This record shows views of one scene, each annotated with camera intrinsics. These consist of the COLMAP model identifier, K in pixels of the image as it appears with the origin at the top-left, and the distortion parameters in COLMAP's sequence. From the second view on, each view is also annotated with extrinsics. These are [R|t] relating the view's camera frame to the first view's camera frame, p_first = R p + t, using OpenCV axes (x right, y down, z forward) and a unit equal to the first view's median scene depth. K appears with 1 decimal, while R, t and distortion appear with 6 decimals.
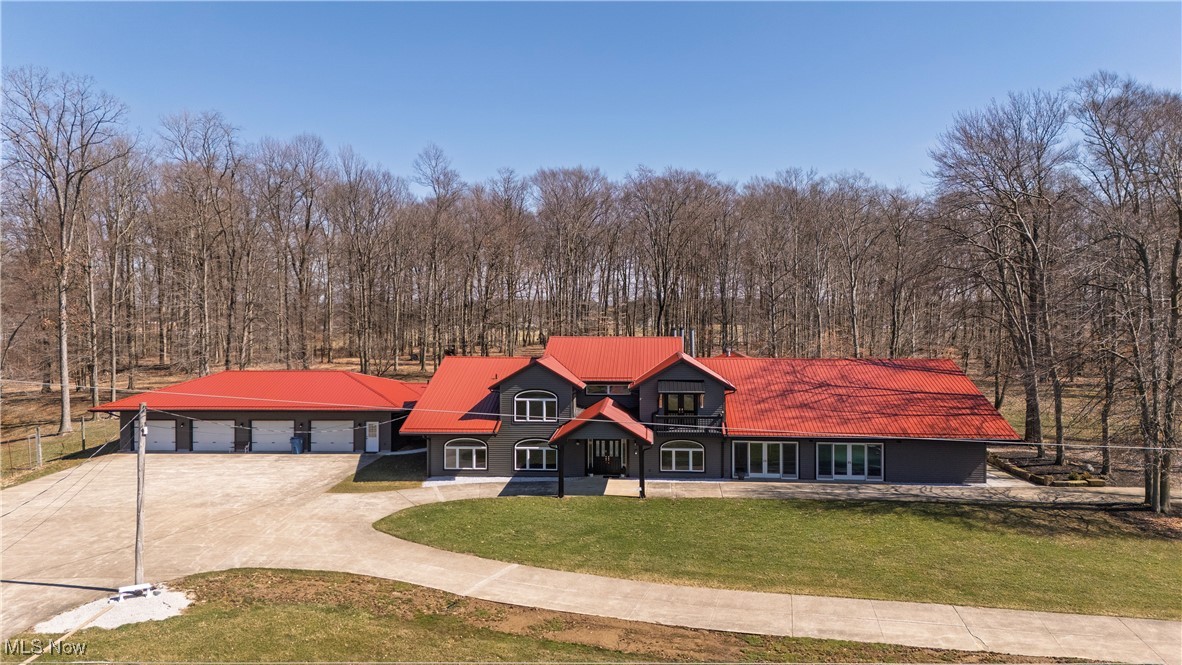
lens RADIAL K [[851.8, 0, 591.0], [0, 851.8, 332.5], [0, 0, 1]] dist [0.047353, -0.005477]
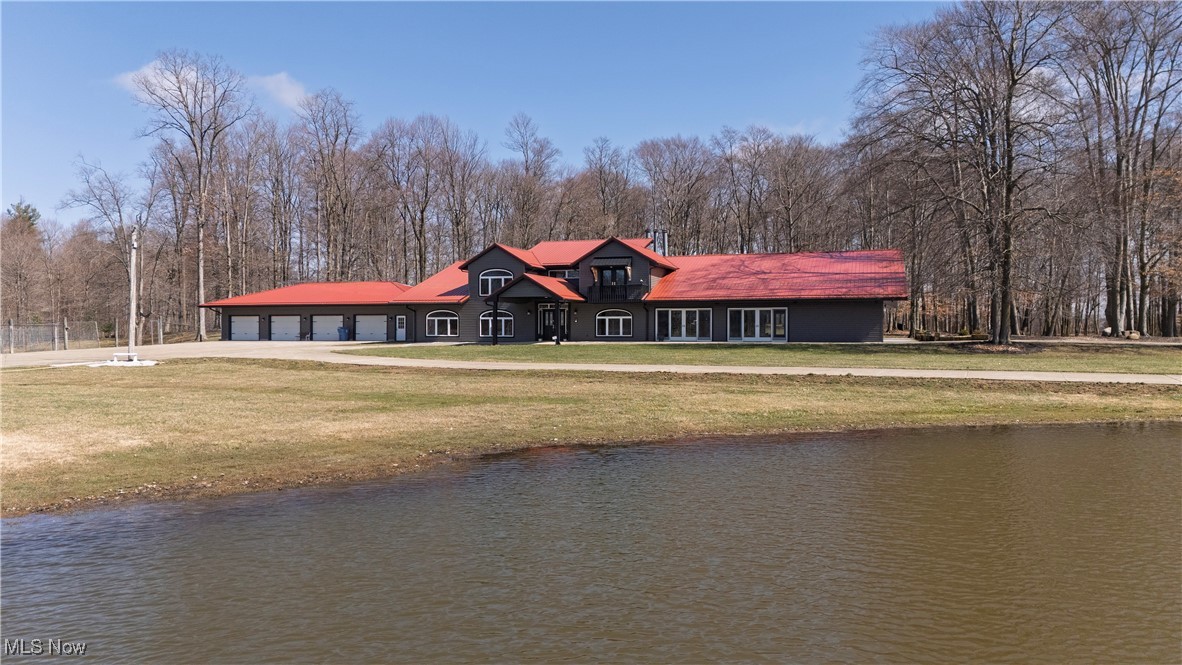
lens RADIAL K [[851.8, 0, 591.0], [0, 851.8, 332.5], [0, 0, 1]] dist [0.047353, -0.005477]
pose [[0.971512, 0.001760, -0.236982, 0.343076], [-0.006136, 0.999824, -0.017730, 0.175370], [0.236909, 0.018679, 0.971352, -0.121448]]
